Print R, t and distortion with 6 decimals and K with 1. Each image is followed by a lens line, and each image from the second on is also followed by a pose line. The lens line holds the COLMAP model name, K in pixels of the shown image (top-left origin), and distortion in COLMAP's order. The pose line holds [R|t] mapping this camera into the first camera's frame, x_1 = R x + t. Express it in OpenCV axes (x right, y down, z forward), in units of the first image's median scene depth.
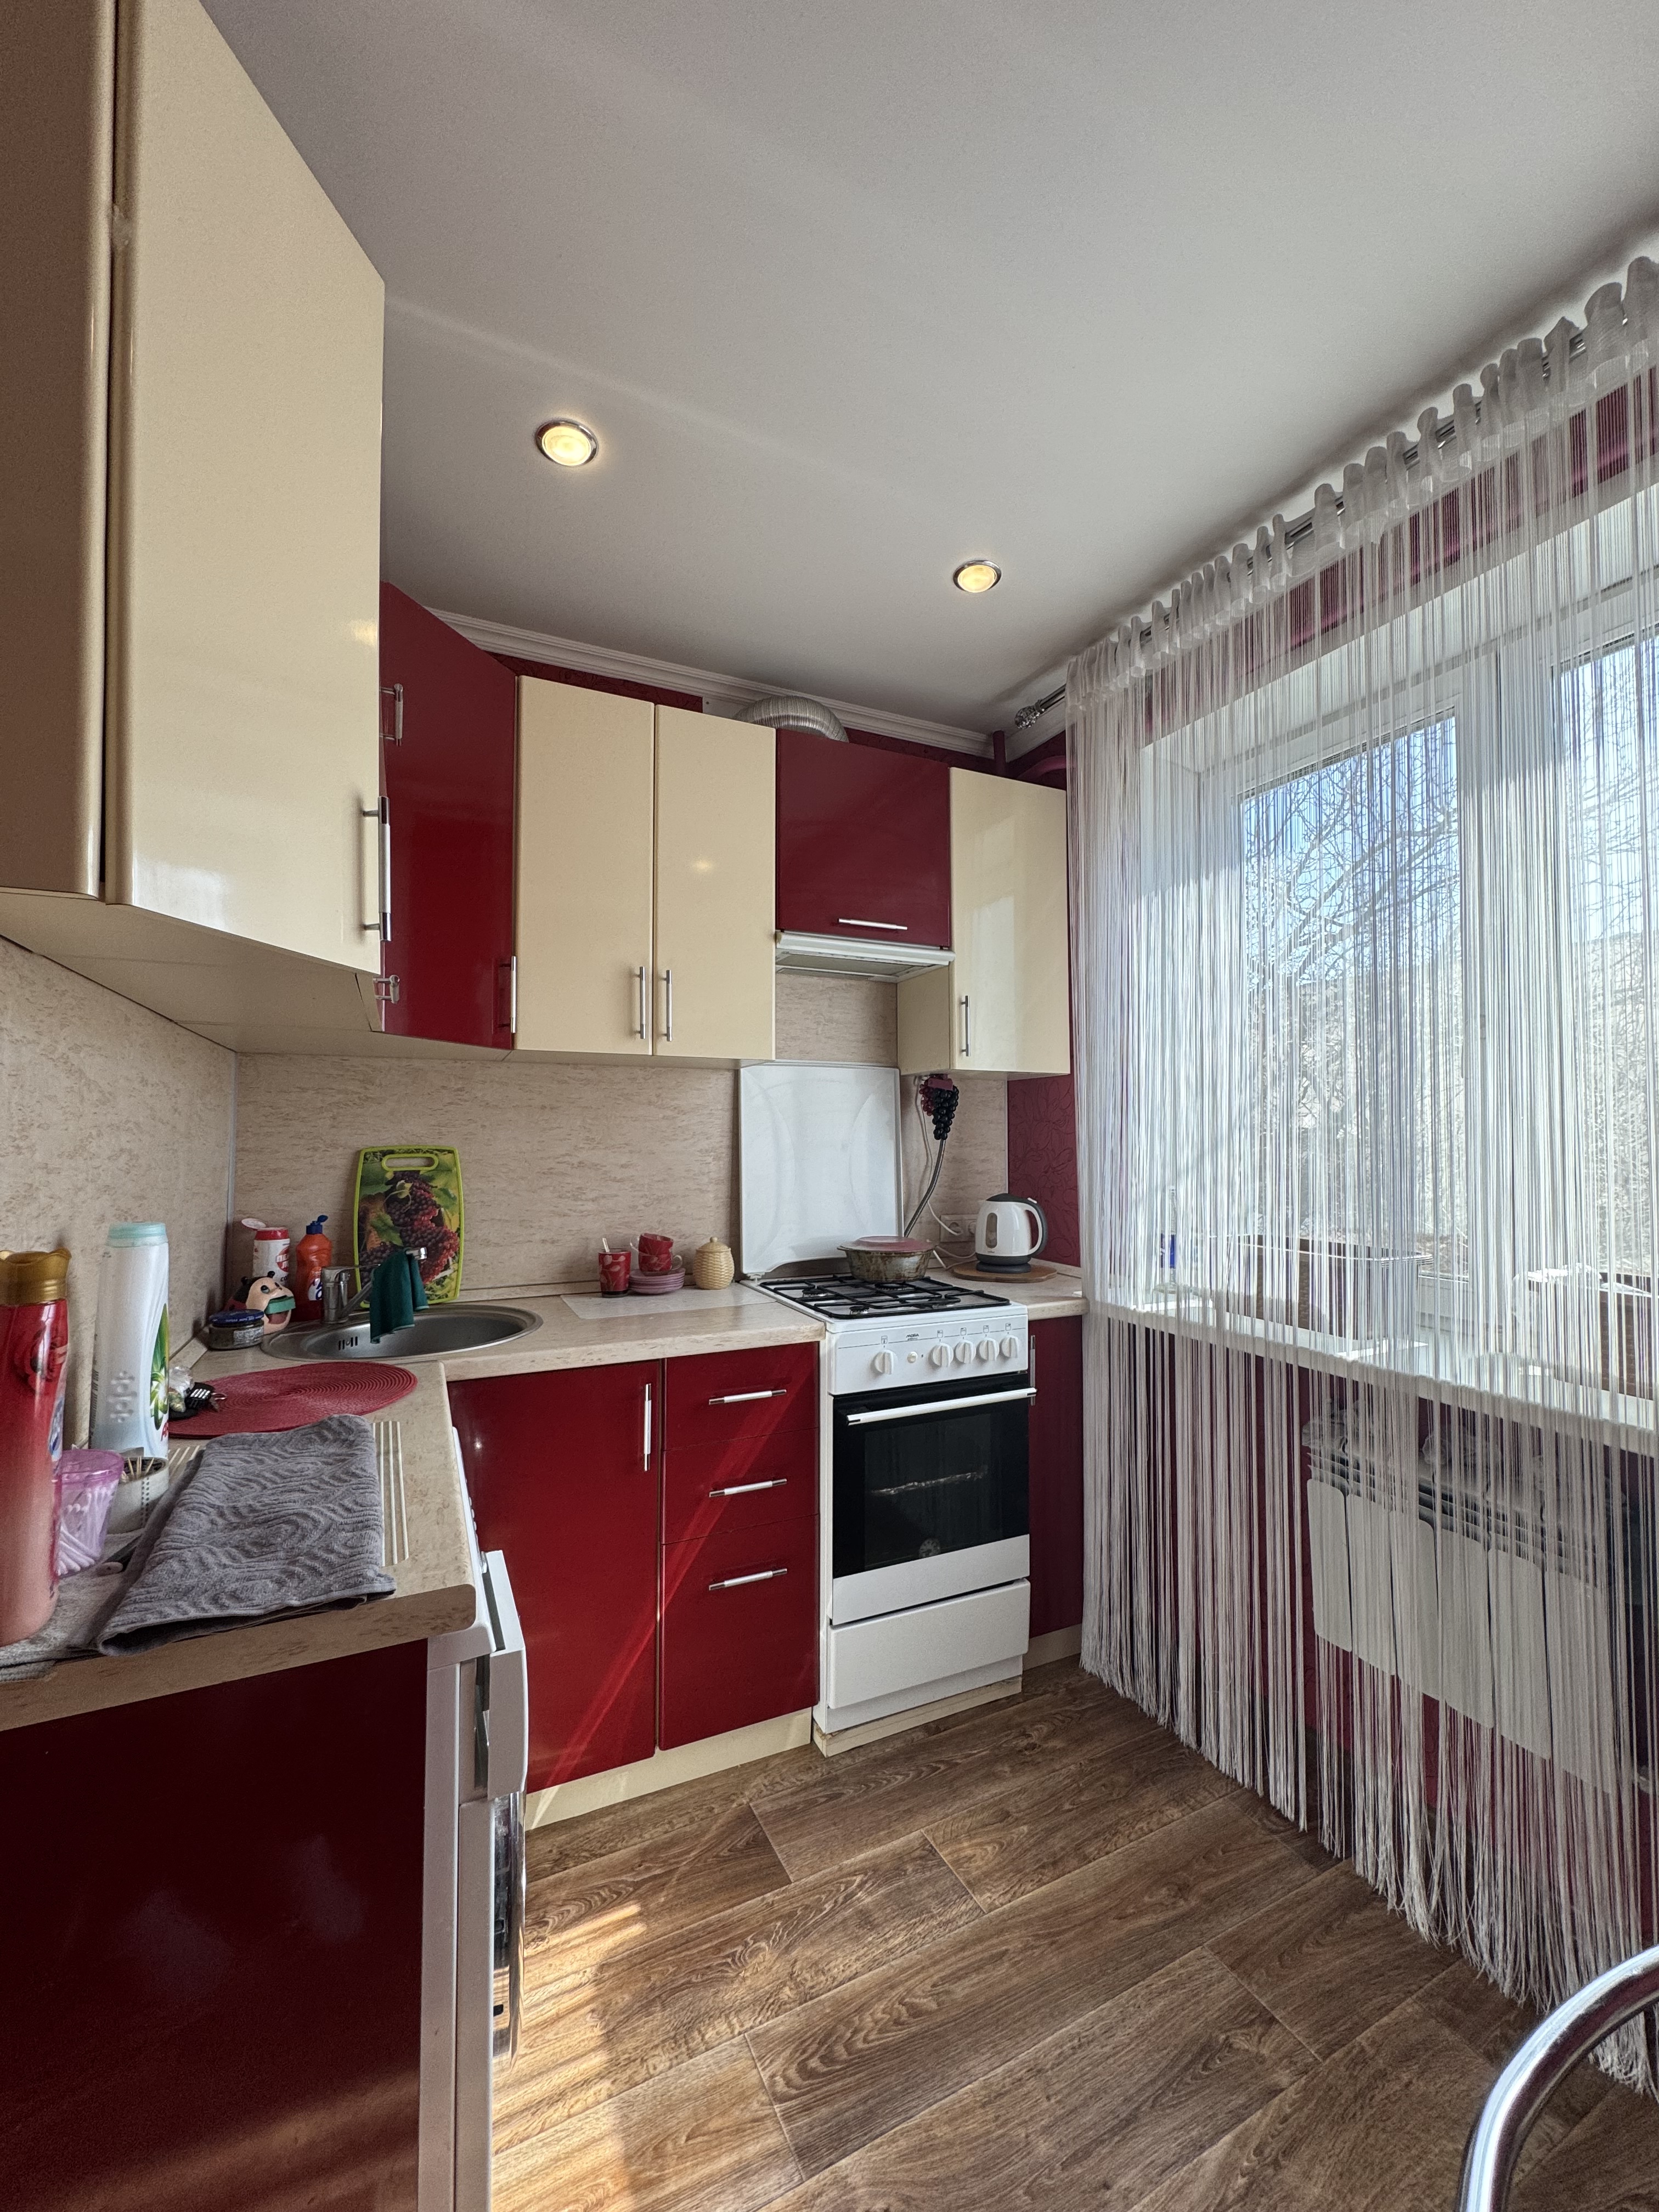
lens RADIAL K [[881.7, 0, 831.0], [0, 881.7, 1103.9], [0, 0, 1]] dist [-0.002399, 0.000366]
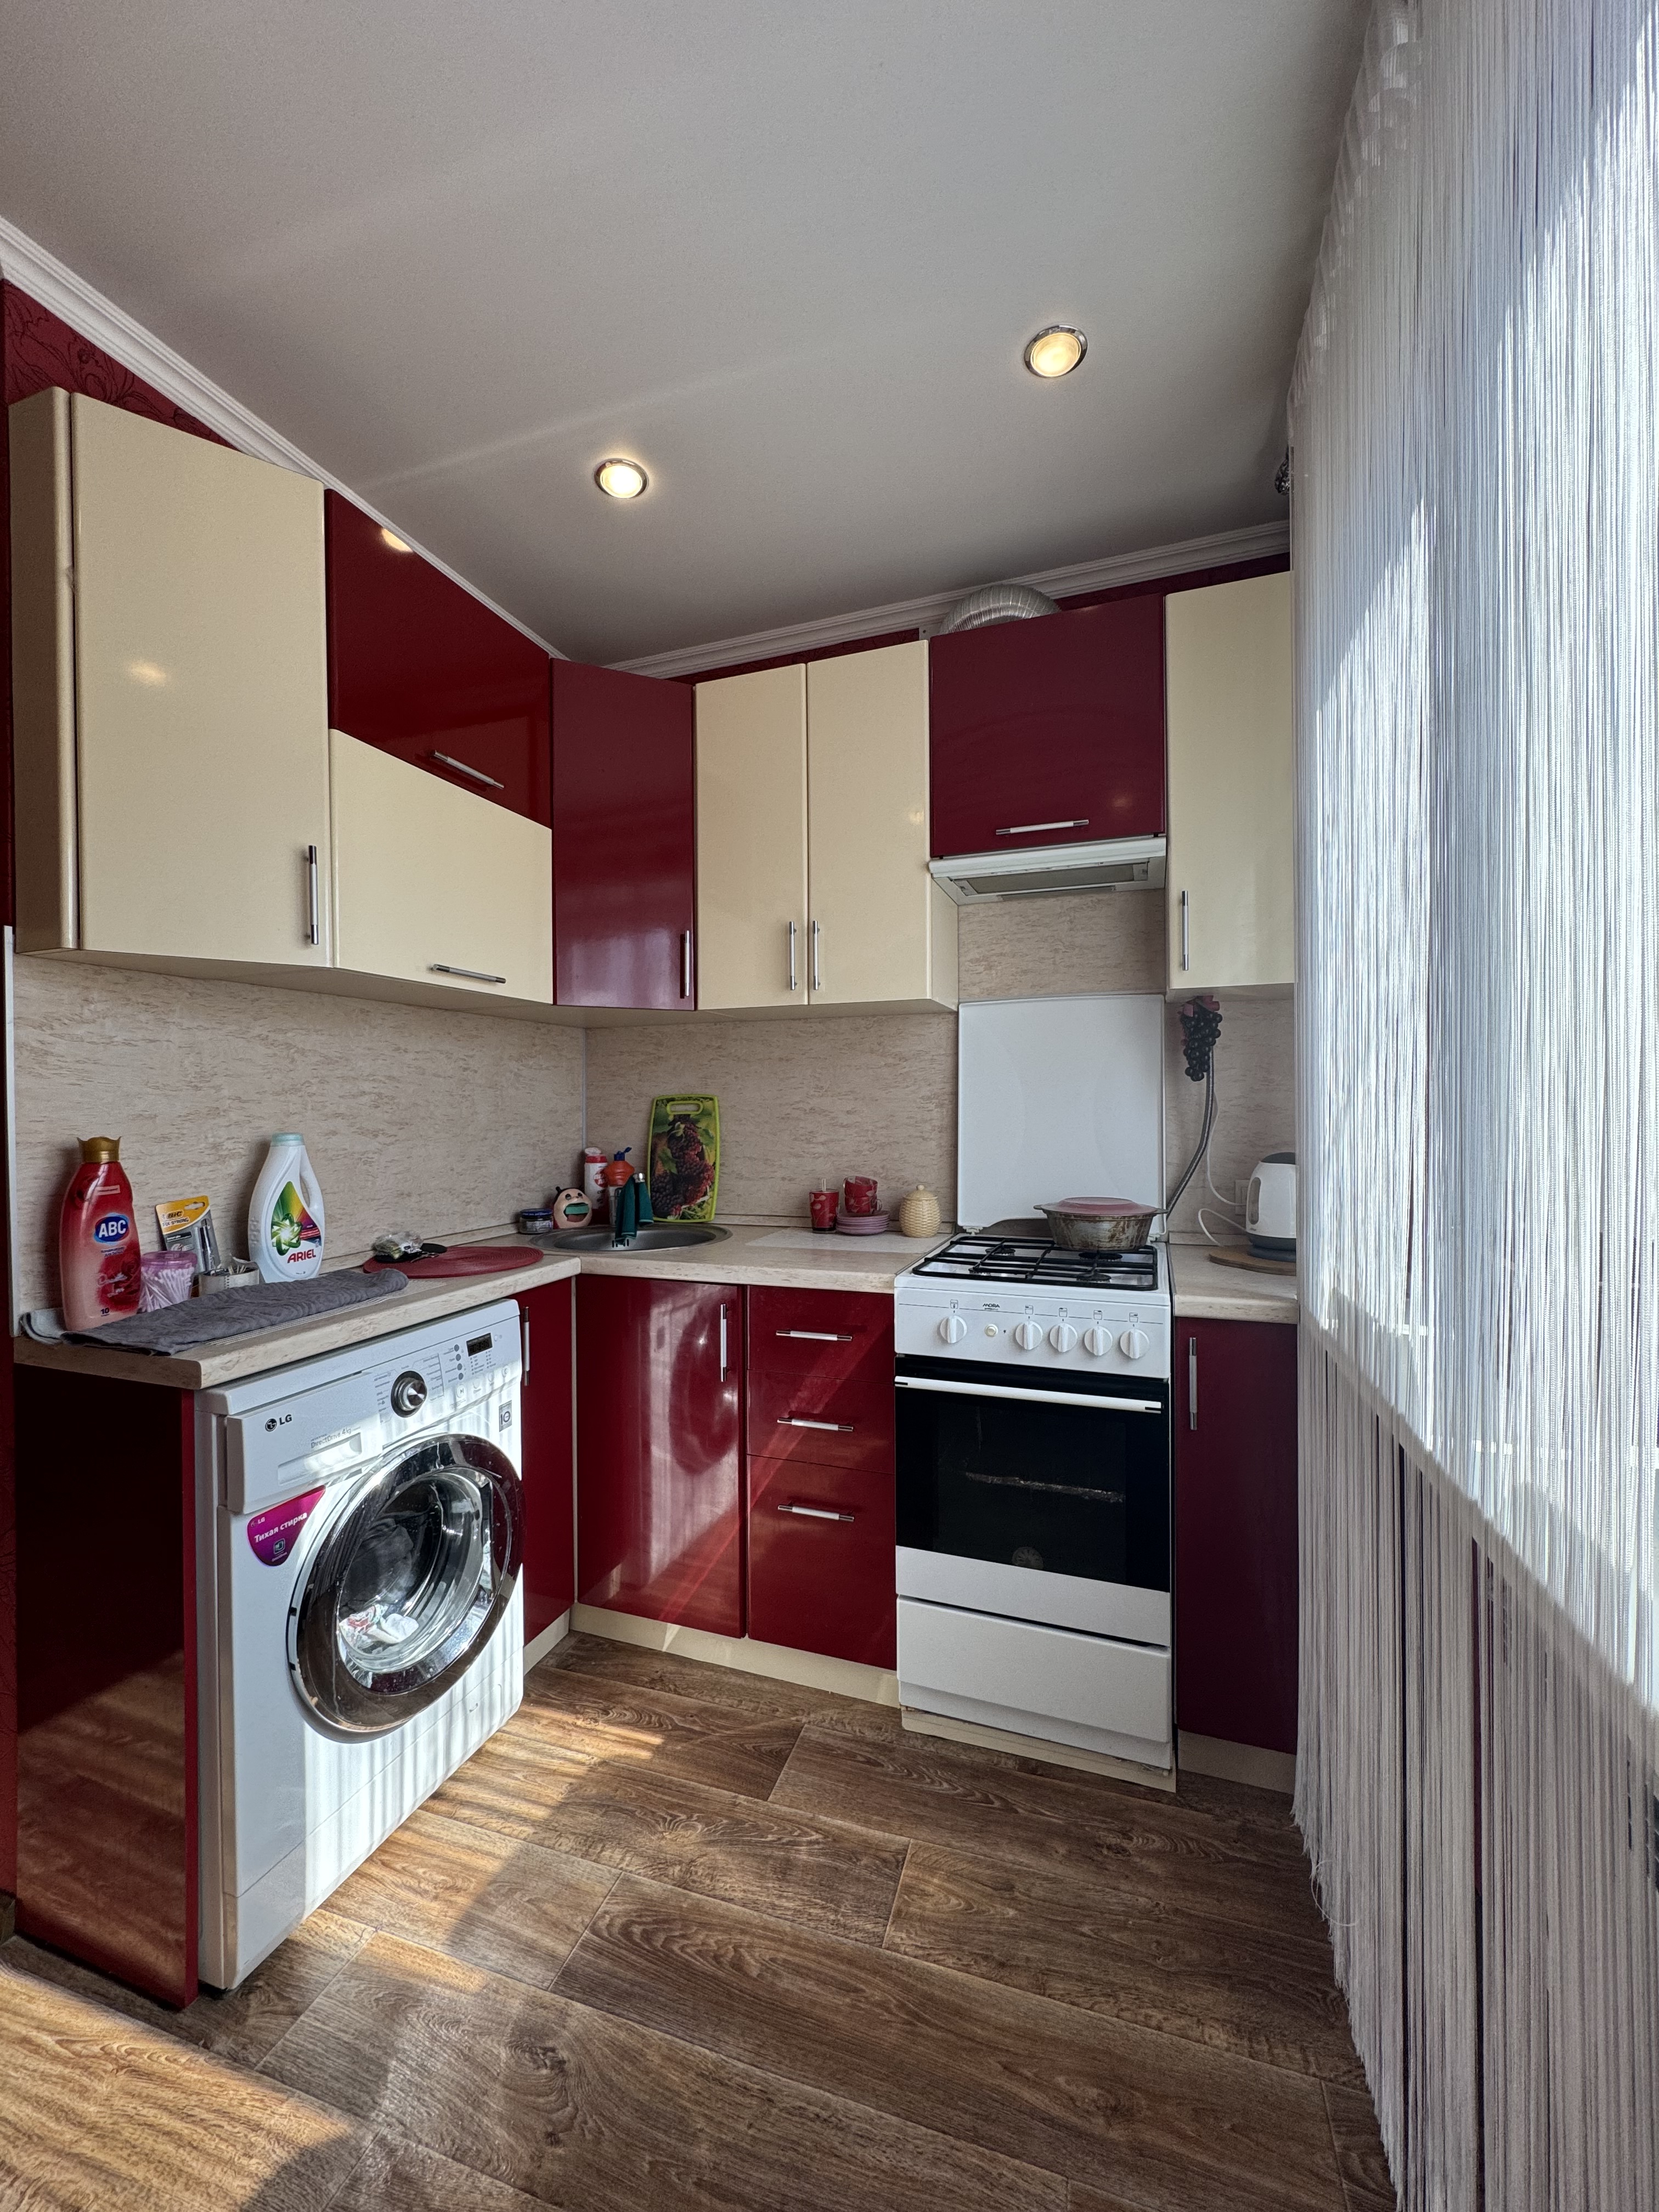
lens RADIAL K [[881.3, 0, 831.7], [0, 881.3, 1104.8], [0, 0, 1]] dist [-0.001790, 0.000147]
pose [[0.705523, -0.005426, -0.708666, 0.572822], [0.035237, 0.999002, 0.027431, 0.036924], [0.707811, -0.044324, 0.705010, 0.282346]]
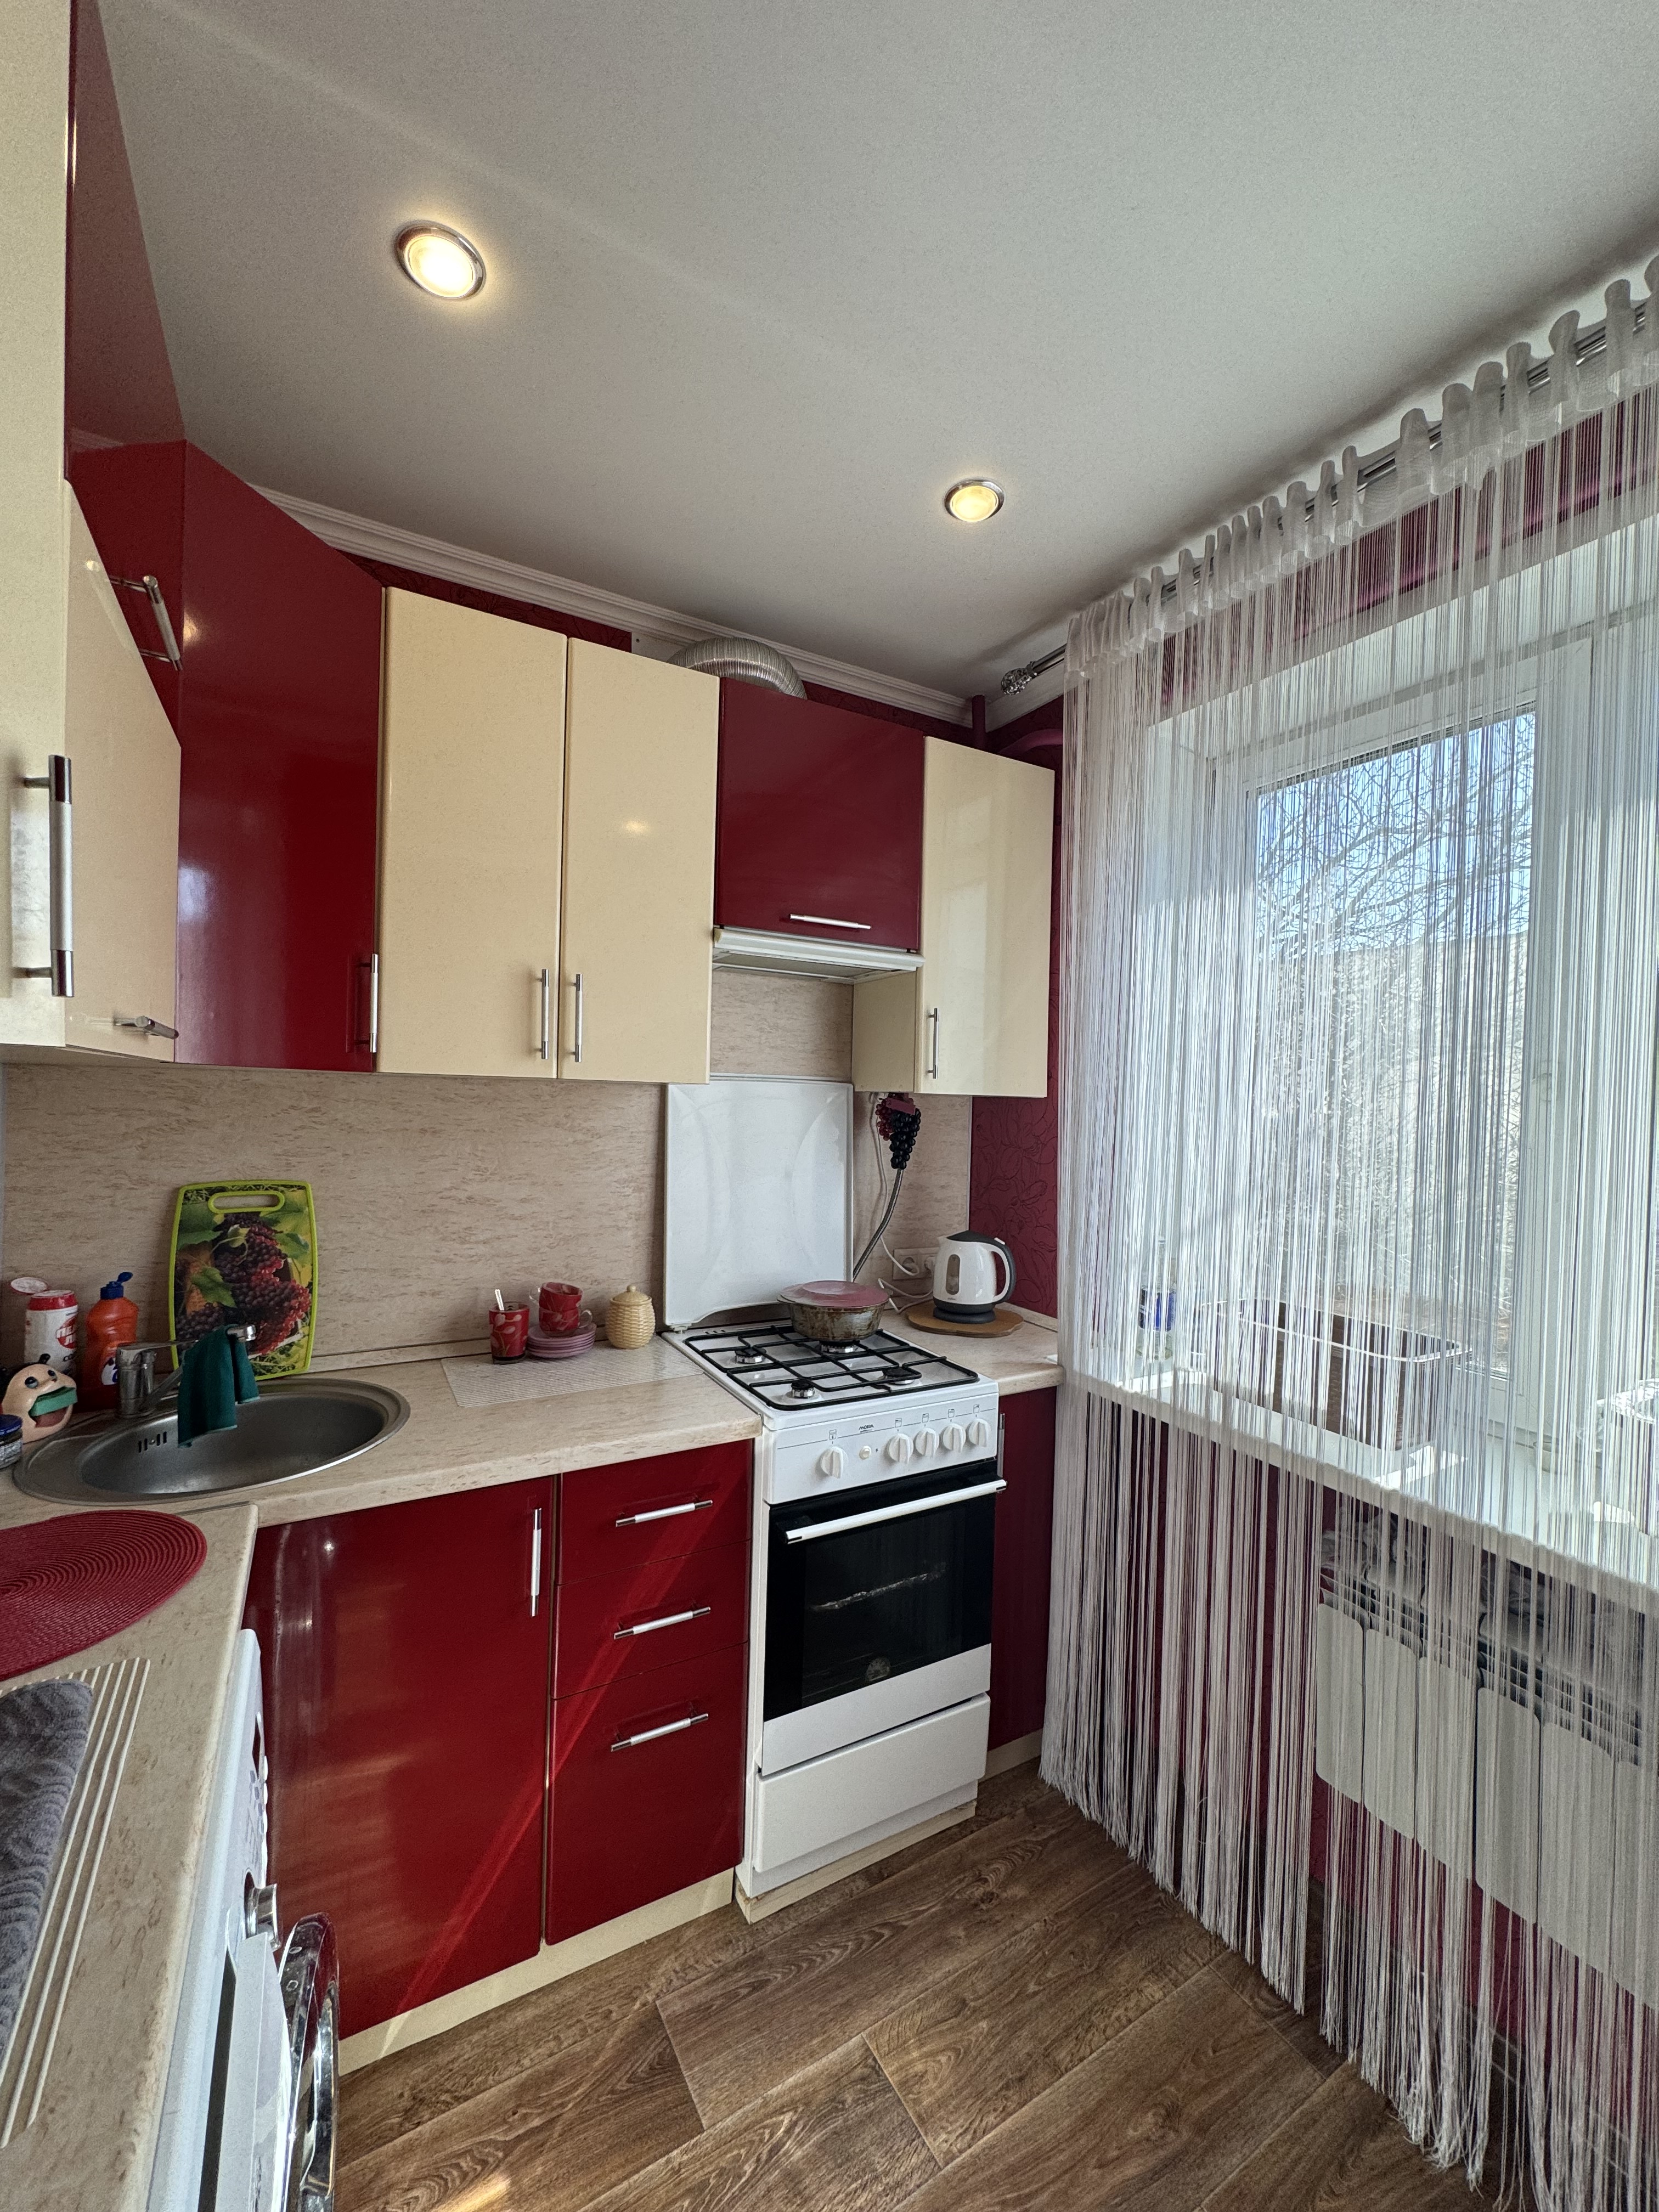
lens RADIAL K [[881.7, 0, 831.0], [0, 881.7, 1103.9], [0, 0, 1]] dist [-0.002399, 0.000366]
pose [[0.997003, 0.026654, 0.072629, -0.009411], [-0.029915, 0.998575, 0.044185, -0.076895], [-0.071348, -0.046225, 0.996380, 0.176054]]
